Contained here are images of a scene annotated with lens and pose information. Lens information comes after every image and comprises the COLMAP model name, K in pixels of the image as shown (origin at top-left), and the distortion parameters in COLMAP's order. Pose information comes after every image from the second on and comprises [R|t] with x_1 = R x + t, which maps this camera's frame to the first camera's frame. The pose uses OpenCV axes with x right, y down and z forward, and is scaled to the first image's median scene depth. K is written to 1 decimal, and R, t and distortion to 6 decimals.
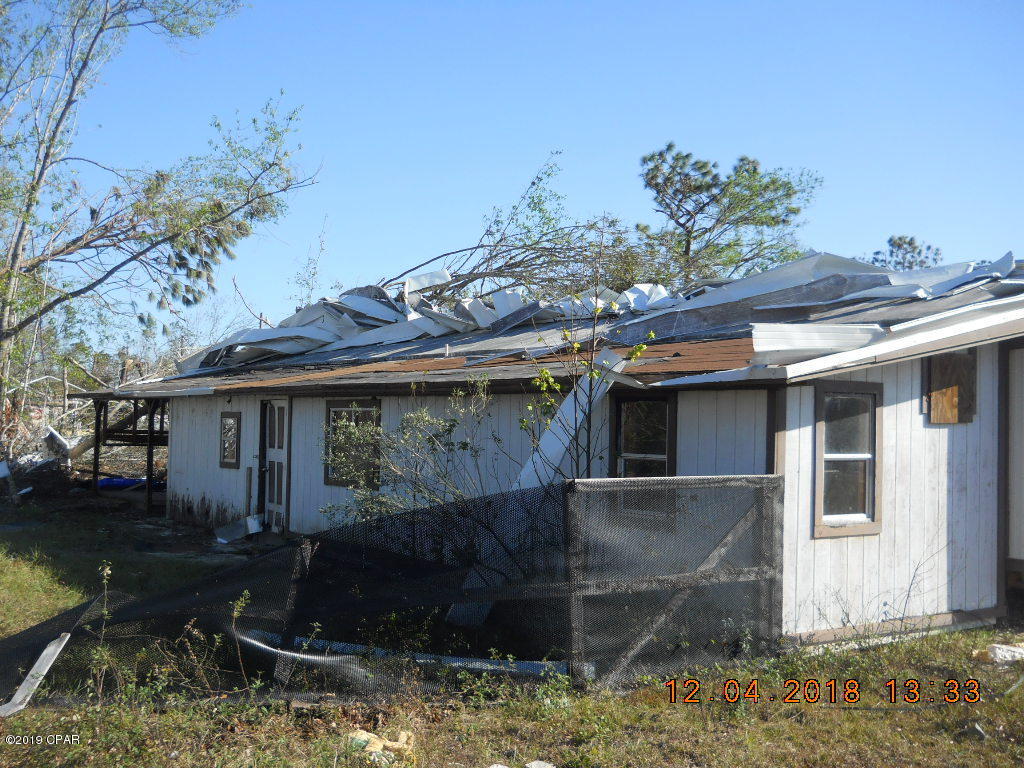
lens RADIAL K [[1301.3, 0, 512.0], [0, 1301.3, 384.0], [0, 0, 1]] dist [-0.014406, -0.005563]
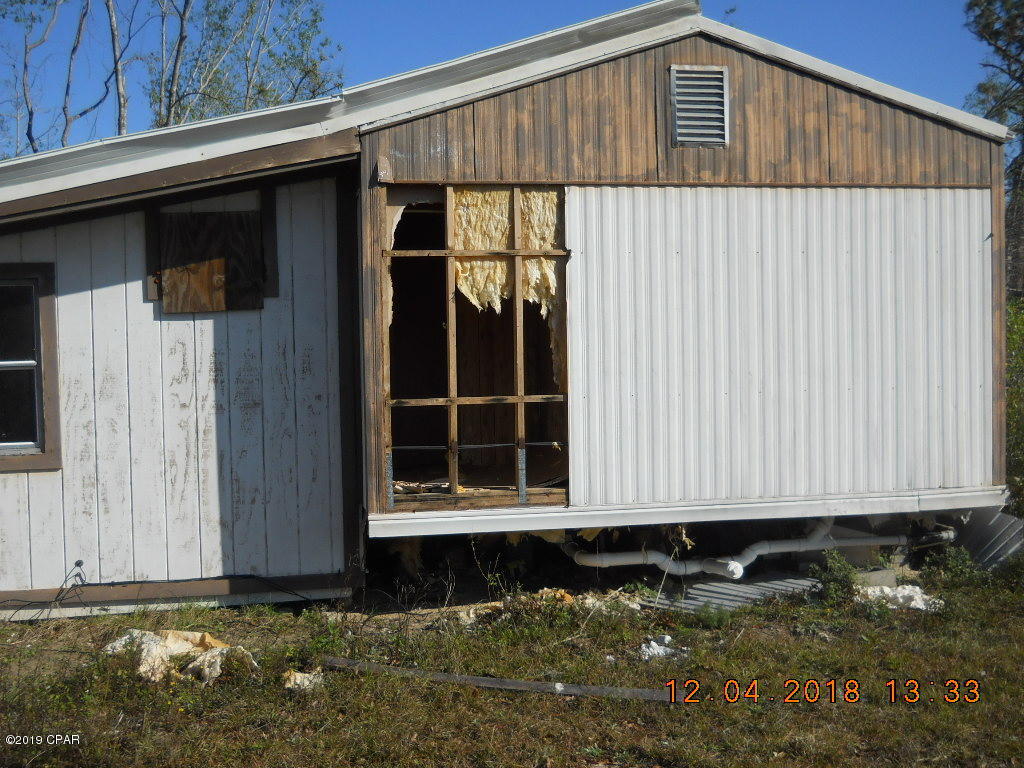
lens RADIAL K [[1301.3, 0, 512.0], [0, 1301.3, 384.0], [0, 0, 1]] dist [-0.014406, -0.005563]
pose [[0.878866, -0.030894, -0.476068, 0.826497], [0.058570, 0.997339, 0.043405, 0.048730], [0.473460, -0.066030, 0.878337, 0.461531]]
